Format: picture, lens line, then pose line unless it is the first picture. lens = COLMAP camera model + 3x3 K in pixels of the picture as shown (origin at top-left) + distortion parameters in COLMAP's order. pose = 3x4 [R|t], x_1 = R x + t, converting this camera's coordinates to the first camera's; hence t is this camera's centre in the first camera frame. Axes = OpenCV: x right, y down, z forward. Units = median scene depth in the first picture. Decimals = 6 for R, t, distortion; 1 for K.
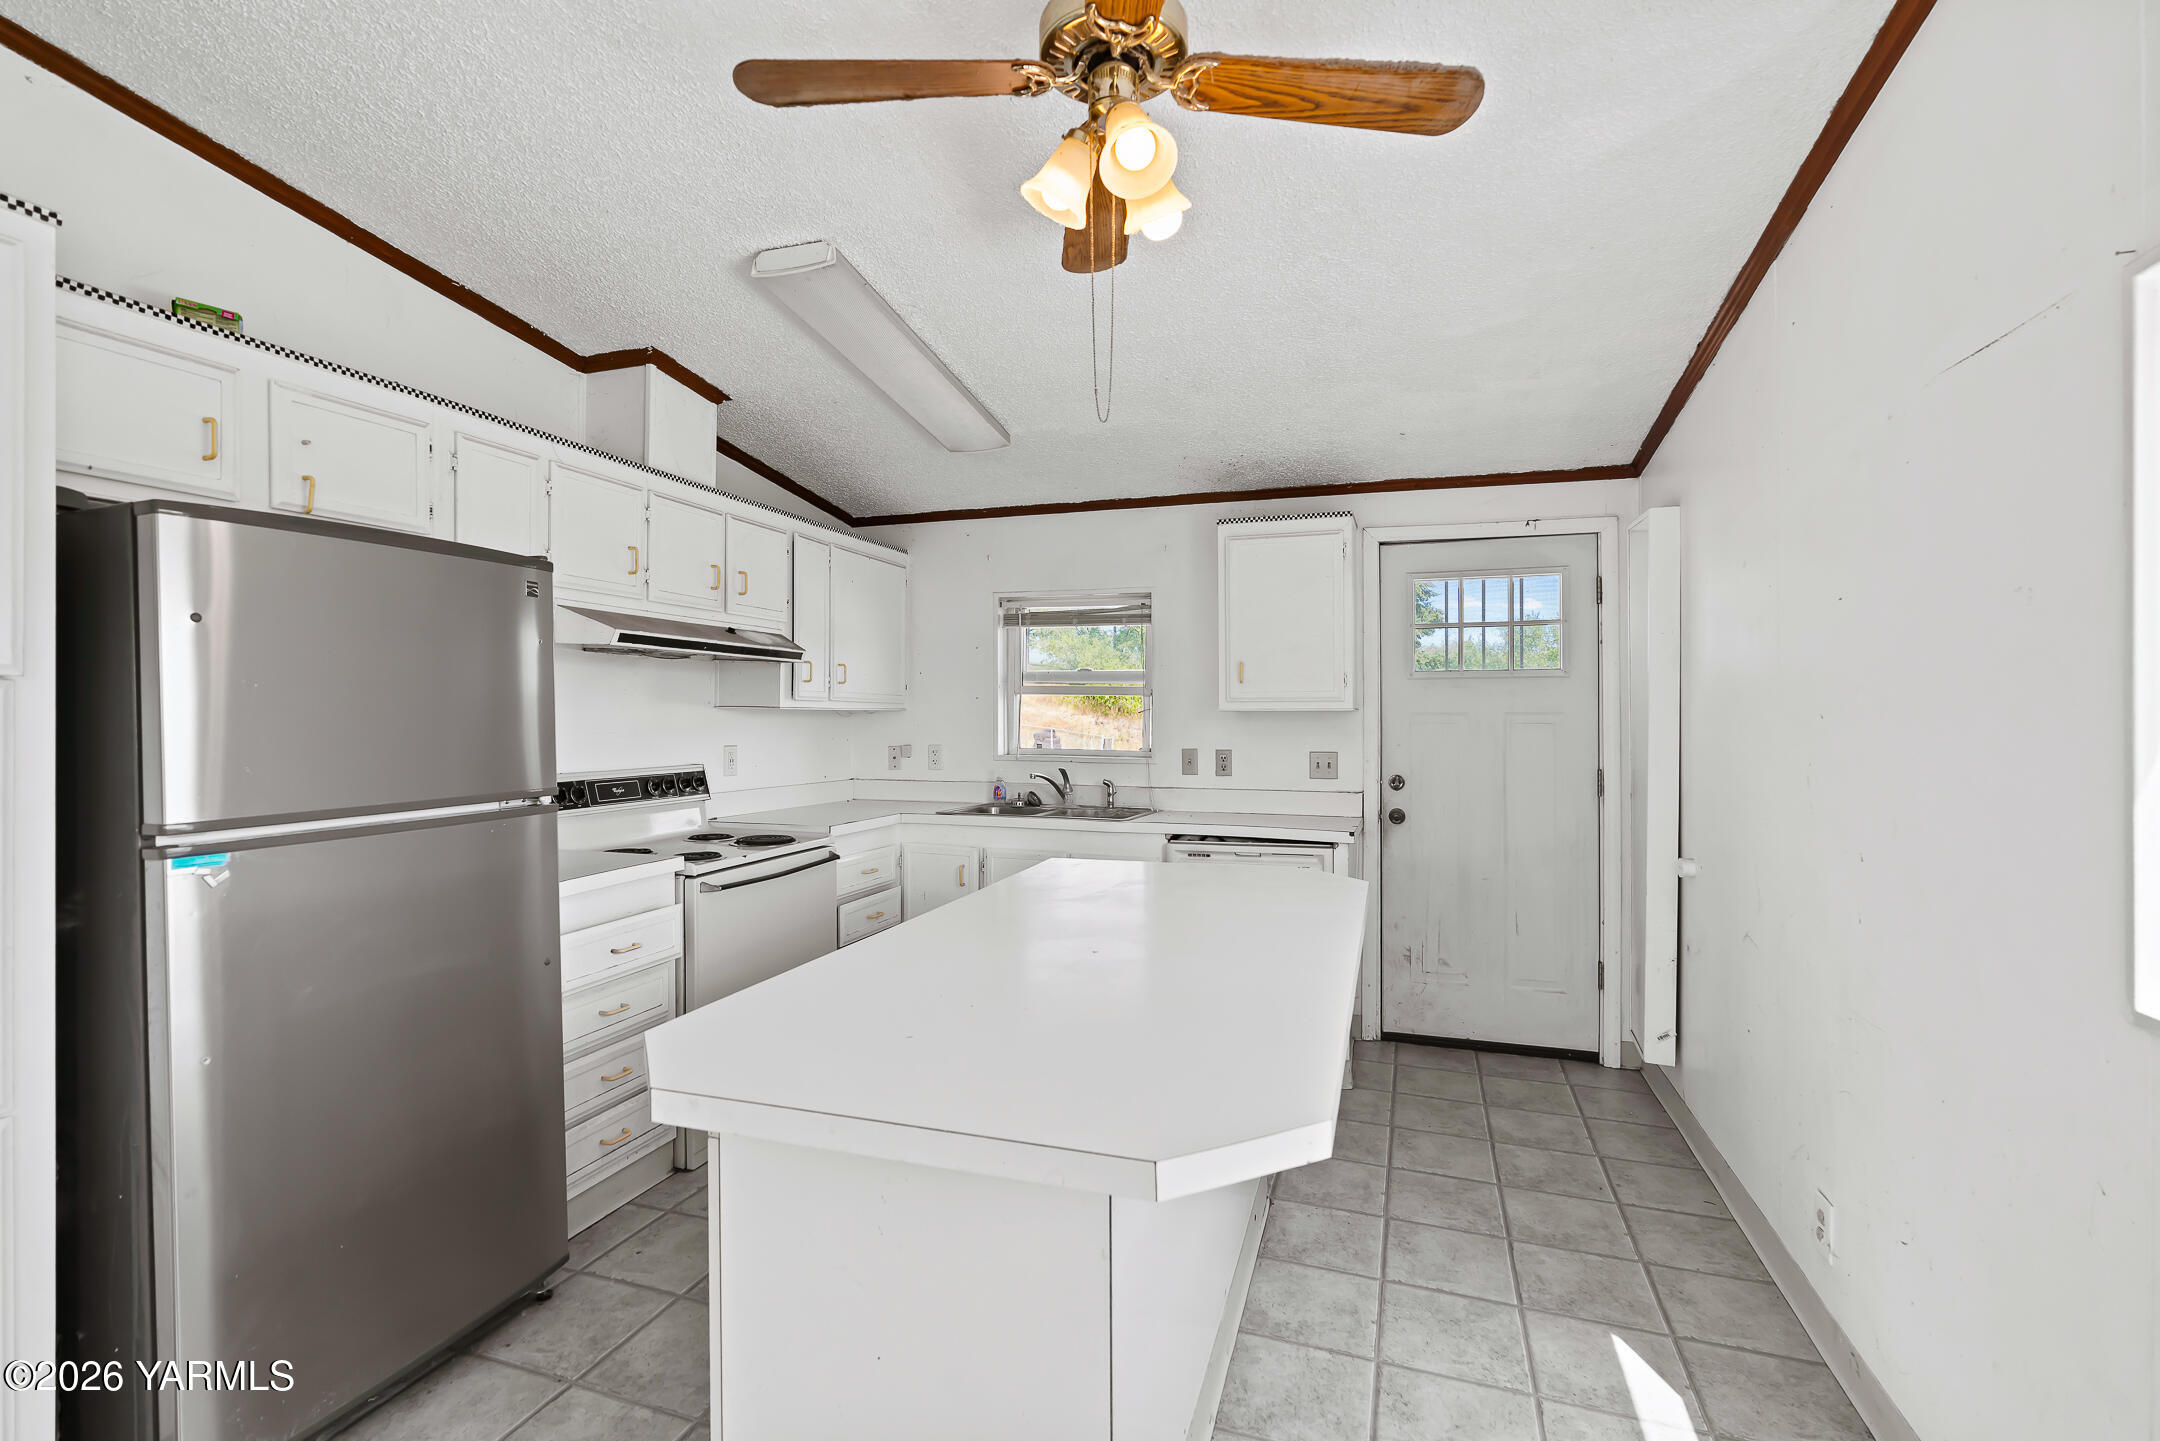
lens RADIAL K [[951.0, 0, 1069.5], [0, 951.0, 719.0], [0, 0, 1]] dist [0.002725, 0.001494]
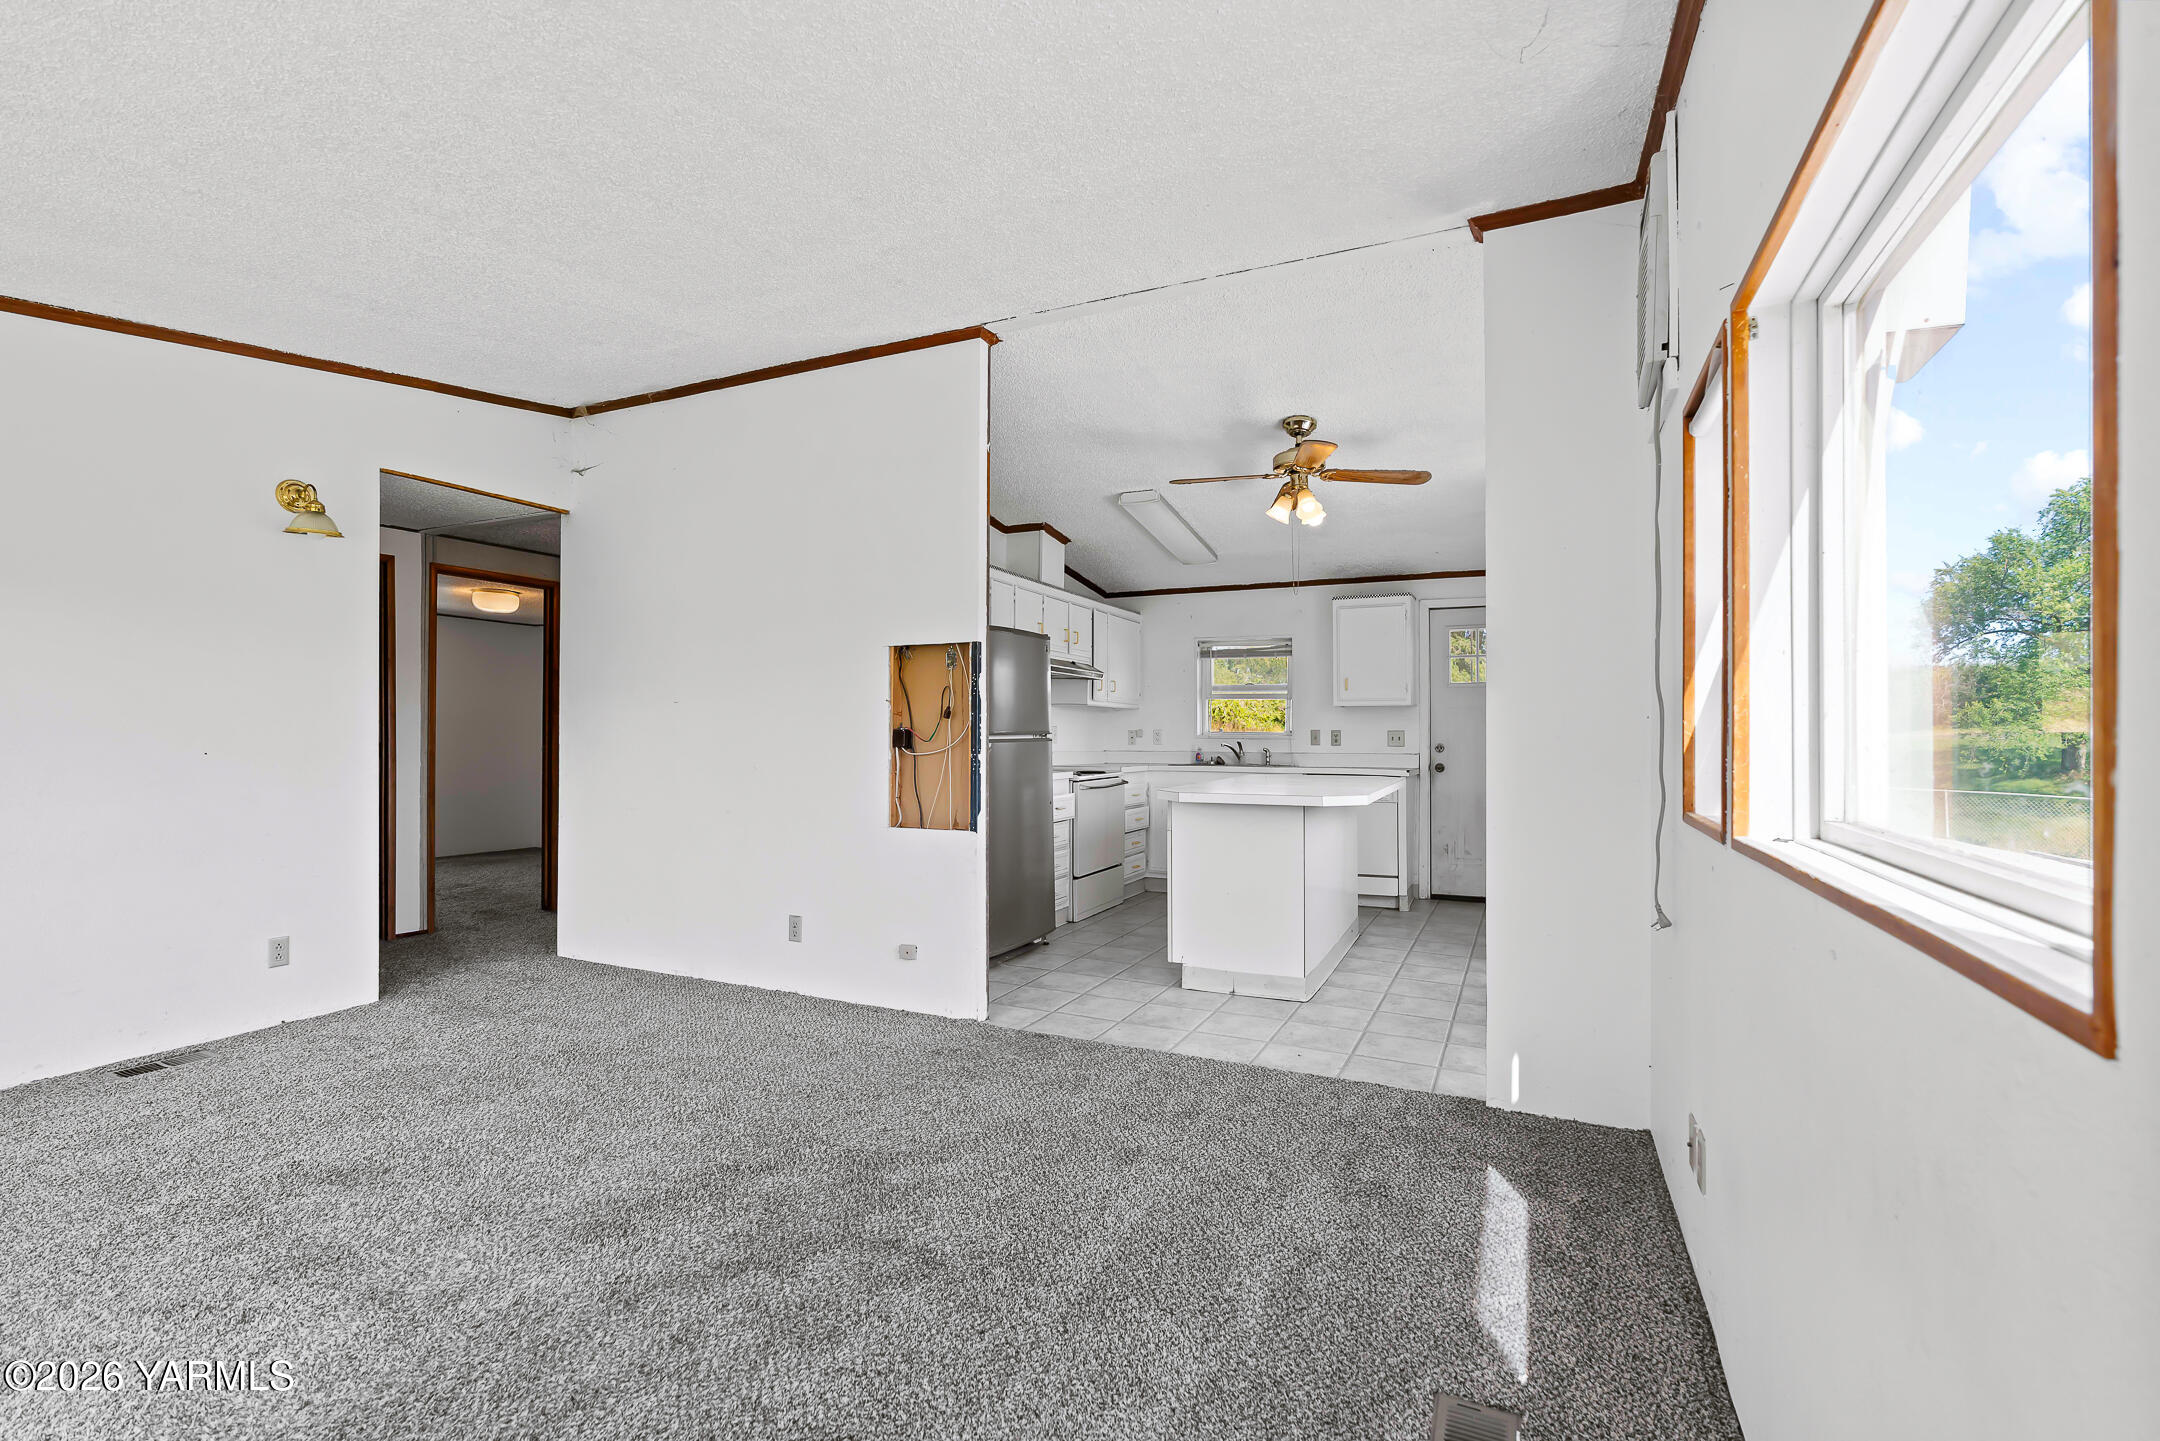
lens RADIAL K [[951.0, 0, 1069.5], [0, 951.0, 719.0], [0, 0, 1]] dist [0.002725, 0.001494]
pose [[0.994363, 0.000598, -0.106024, -0.137494], [-0.003109, 0.999718, -0.023523, 0.056154], [0.105980, 0.023720, 0.994085, -0.775296]]
